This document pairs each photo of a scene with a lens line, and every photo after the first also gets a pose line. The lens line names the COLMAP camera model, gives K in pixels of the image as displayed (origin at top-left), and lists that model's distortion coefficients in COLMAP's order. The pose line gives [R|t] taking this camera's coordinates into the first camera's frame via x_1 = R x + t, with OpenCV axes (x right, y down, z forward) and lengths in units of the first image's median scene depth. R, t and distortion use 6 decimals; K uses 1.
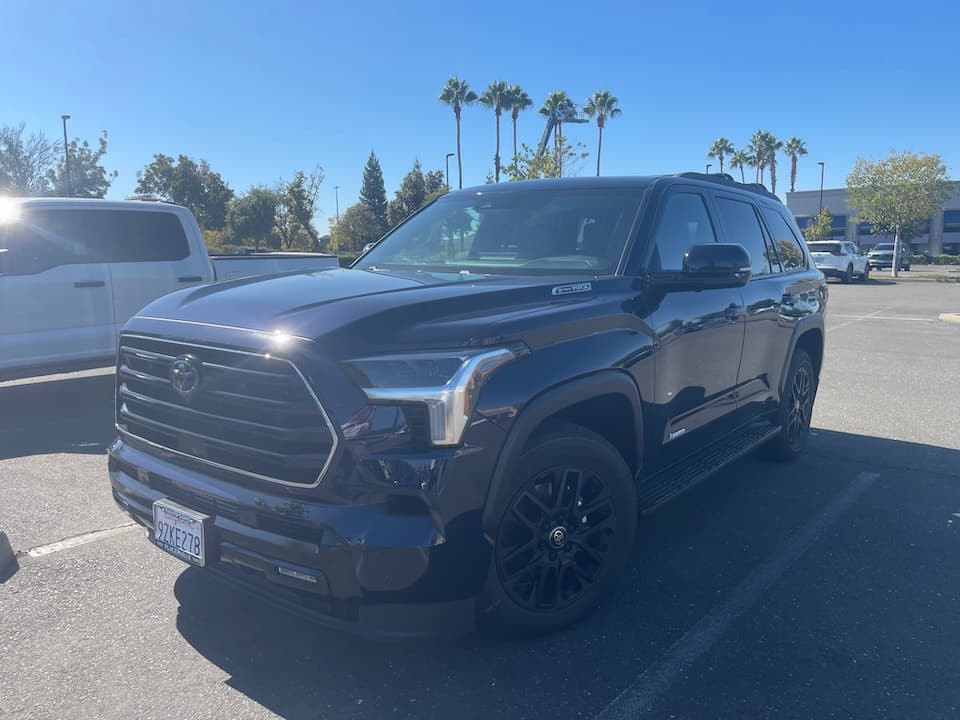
lens RADIAL K [[727.4, 0, 481.1], [0, 727.4, 352.2], [0, 0, 1]] dist [0.034760, -0.000692]
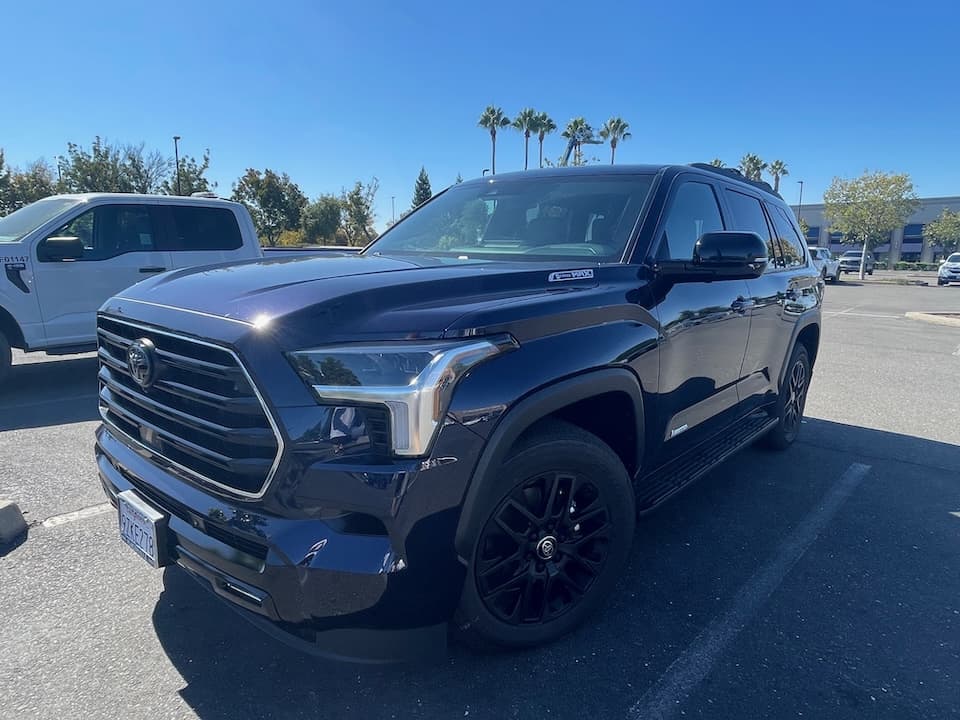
lens RADIAL K [[597.1, 0, 477.8], [0, 597.1, 362.7], [0, 0, 1]] dist [-0.002315, -0.002662]
pose [[0.998415, 0.025441, -0.050195, 0.027941], [-0.023086, 0.998630, 0.046953, -0.006097], [0.051320, -0.045720, 0.997635, 0.142941]]
